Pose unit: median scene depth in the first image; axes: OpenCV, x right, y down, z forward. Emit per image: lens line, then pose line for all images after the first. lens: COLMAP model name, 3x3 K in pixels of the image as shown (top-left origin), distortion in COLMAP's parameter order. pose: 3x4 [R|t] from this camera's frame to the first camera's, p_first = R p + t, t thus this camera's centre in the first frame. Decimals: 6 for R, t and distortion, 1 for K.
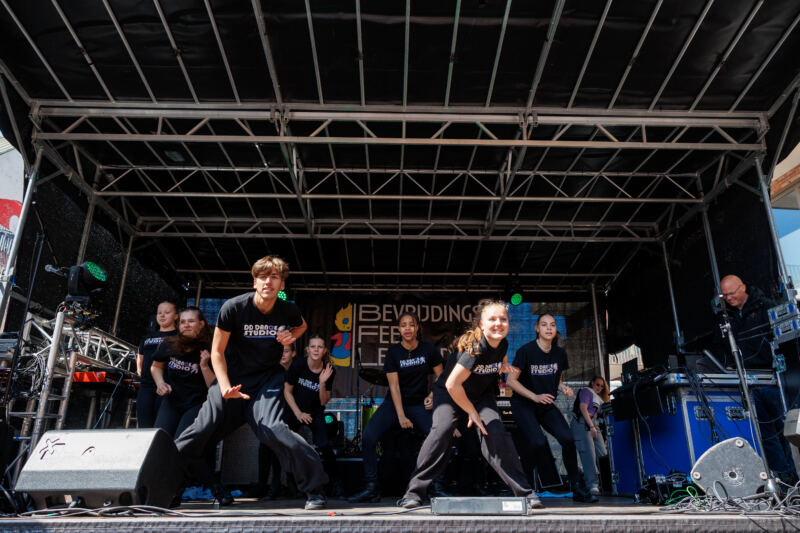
lens RADIAL K [[611.1, 0, 400.0], [0, 611.1, 266.5], [0, 0, 1]] dist [0.000815, 0.000907]
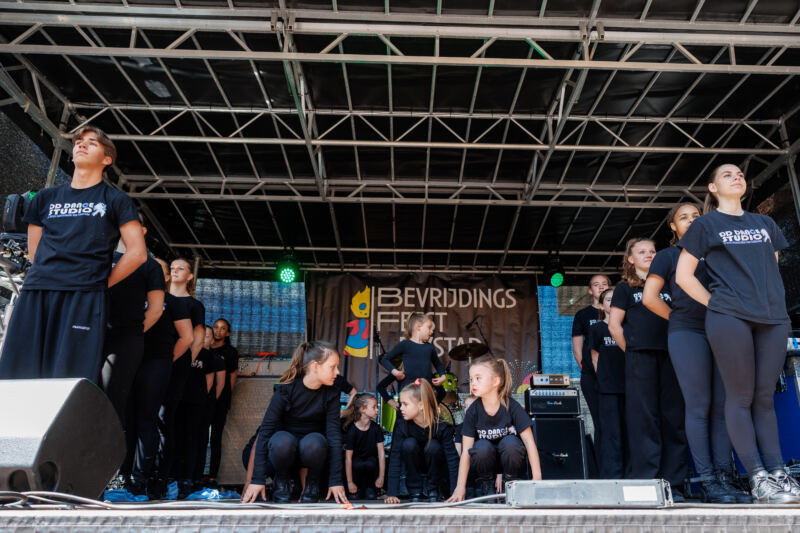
lens RADIAL K [[613.4, 0, 421.7], [0, 613.4, 292.9], [0, 0, 1]] dist [-0.003181, -0.002543]
pose [[0.999931, 0.005839, 0.010193, -0.017299], [-0.006063, 0.999738, 0.022091, 0.071395], [-0.010062, -0.022151, 0.999704, 0.156335]]
